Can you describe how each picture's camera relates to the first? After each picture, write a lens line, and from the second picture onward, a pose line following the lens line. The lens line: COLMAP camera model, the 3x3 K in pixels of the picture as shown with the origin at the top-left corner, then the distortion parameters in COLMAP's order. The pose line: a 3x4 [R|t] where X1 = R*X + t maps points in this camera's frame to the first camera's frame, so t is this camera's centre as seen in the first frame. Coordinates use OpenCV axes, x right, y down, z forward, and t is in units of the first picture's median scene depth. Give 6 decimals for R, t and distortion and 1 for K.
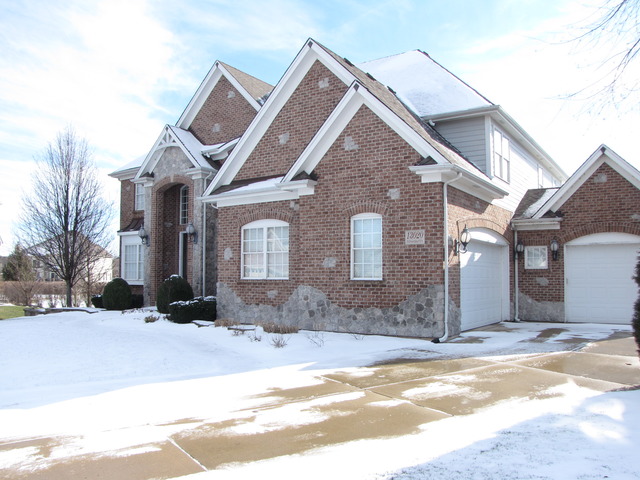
lens RADIAL K [[552.9, 0, 319.4], [0, 552.9, 239.8], [0, 0, 1]] dist [-0.149138, 0.126180]
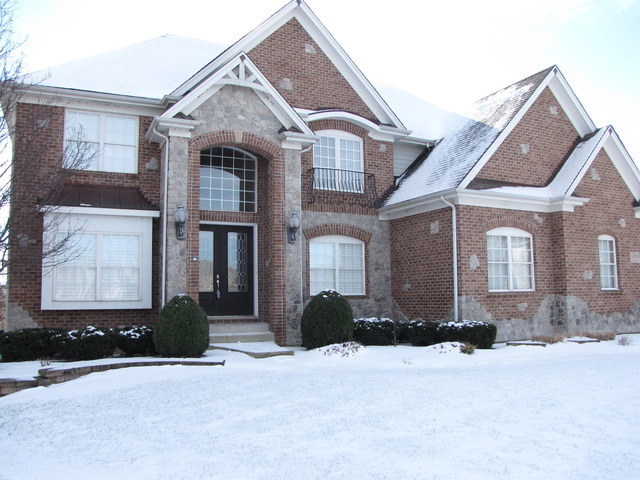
lens RADIAL K [[552.9, 0, 320.4], [0, 552.9, 243.5], [0, 0, 1]] dist [-0.149138, 0.126180]
pose [[0.469155, 0.083251, 0.879183, -1.111942], [-0.045627, 0.996502, -0.070013, 0.072895], [-0.881936, -0.007268, 0.471313, 0.891656]]
